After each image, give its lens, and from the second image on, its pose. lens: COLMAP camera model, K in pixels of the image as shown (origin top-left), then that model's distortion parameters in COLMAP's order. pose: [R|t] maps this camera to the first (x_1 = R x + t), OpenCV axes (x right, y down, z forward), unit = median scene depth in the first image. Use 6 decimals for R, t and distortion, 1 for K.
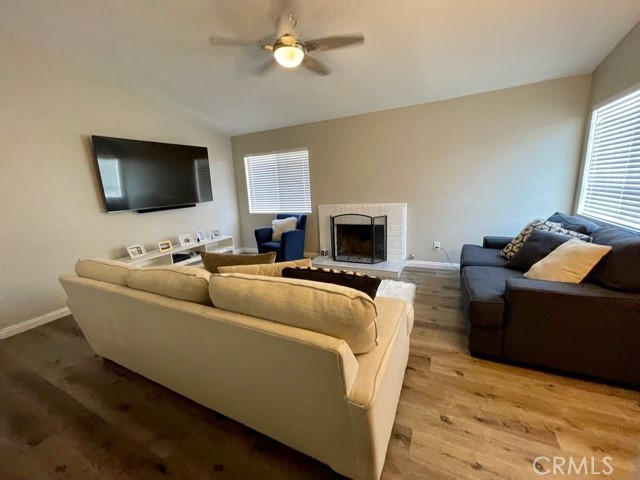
lens RADIAL K [[261.7, 0, 320.0], [0, 261.7, 240.0], [0, 0, 1]] dist [-0.000293, 0.000061]
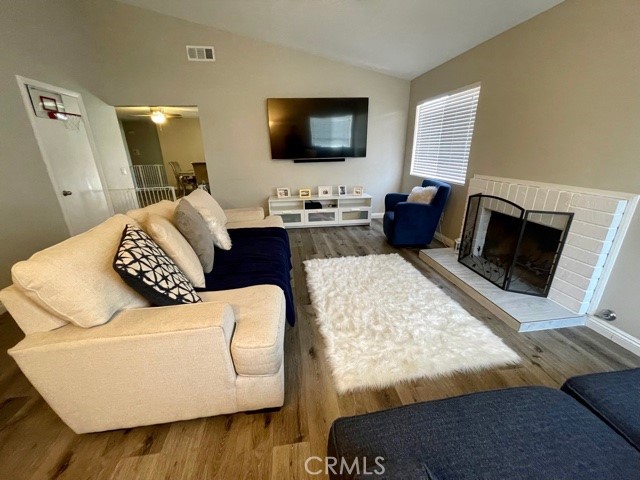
lens RADIAL K [[261.7, 0, 320.0], [0, 261.7, 240.0], [0, 0, 1]] dist [-0.000293, 0.000061]
pose [[0.554765, 0.315616, -0.769820, 0.378781], [-0.183355, 0.948886, 0.256897, -0.083389], [0.811552, -0.001368, 0.584279, 0.327619]]
